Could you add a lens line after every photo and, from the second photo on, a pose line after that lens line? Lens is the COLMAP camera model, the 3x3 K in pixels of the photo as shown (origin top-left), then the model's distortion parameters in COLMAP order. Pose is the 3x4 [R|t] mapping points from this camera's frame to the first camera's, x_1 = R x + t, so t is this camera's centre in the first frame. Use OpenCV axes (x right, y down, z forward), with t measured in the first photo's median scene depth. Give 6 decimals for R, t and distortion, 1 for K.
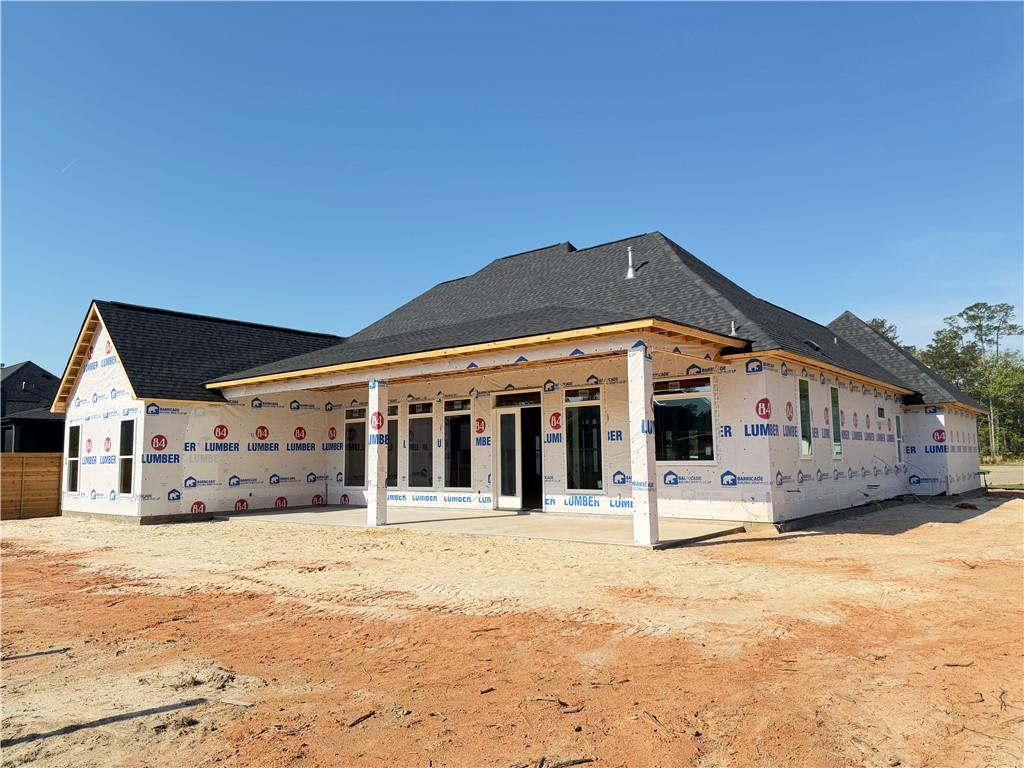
lens RADIAL K [[736.4, 0, 509.9], [0, 736.4, 384.1], [0, 0, 1]] dist [-0.012463, -0.006574]
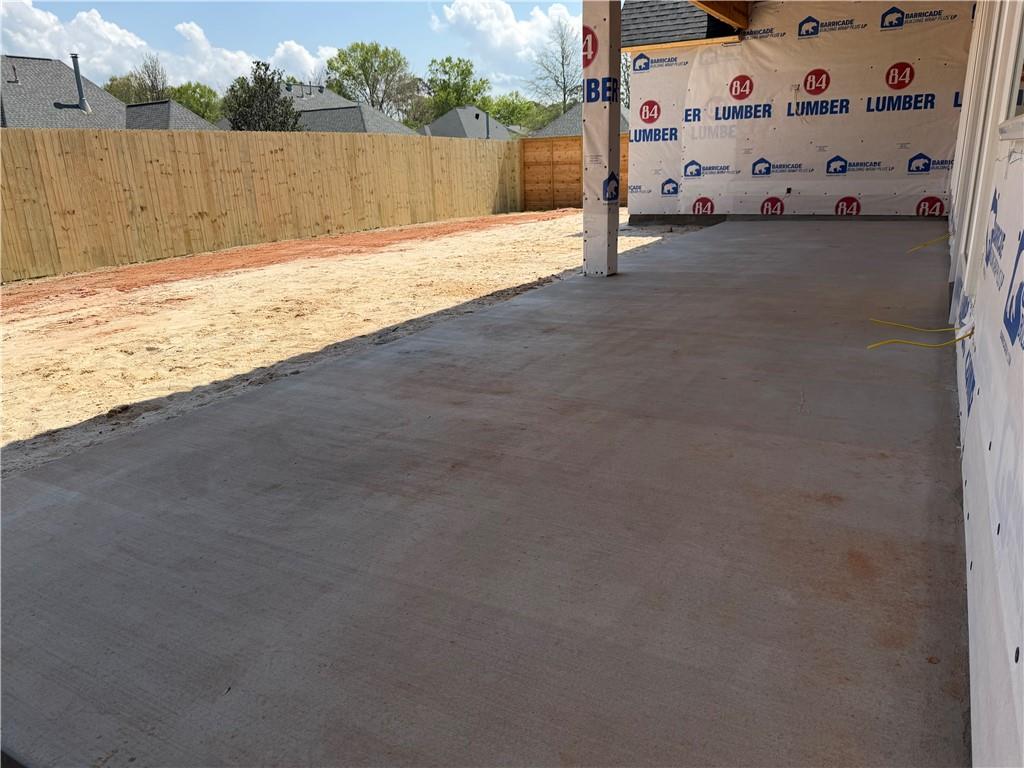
lens RADIAL K [[736.4, 0, 511.9], [0, 736.4, 388.3], [0, 0, 1]] dist [-0.012463, -0.006574]
pose [[0.185109, 0.302815, -0.934900, 0.241595], [0.132951, 0.934878, 0.329132, 0.073915], [0.973683, -0.185221, 0.132795, 0.682903]]
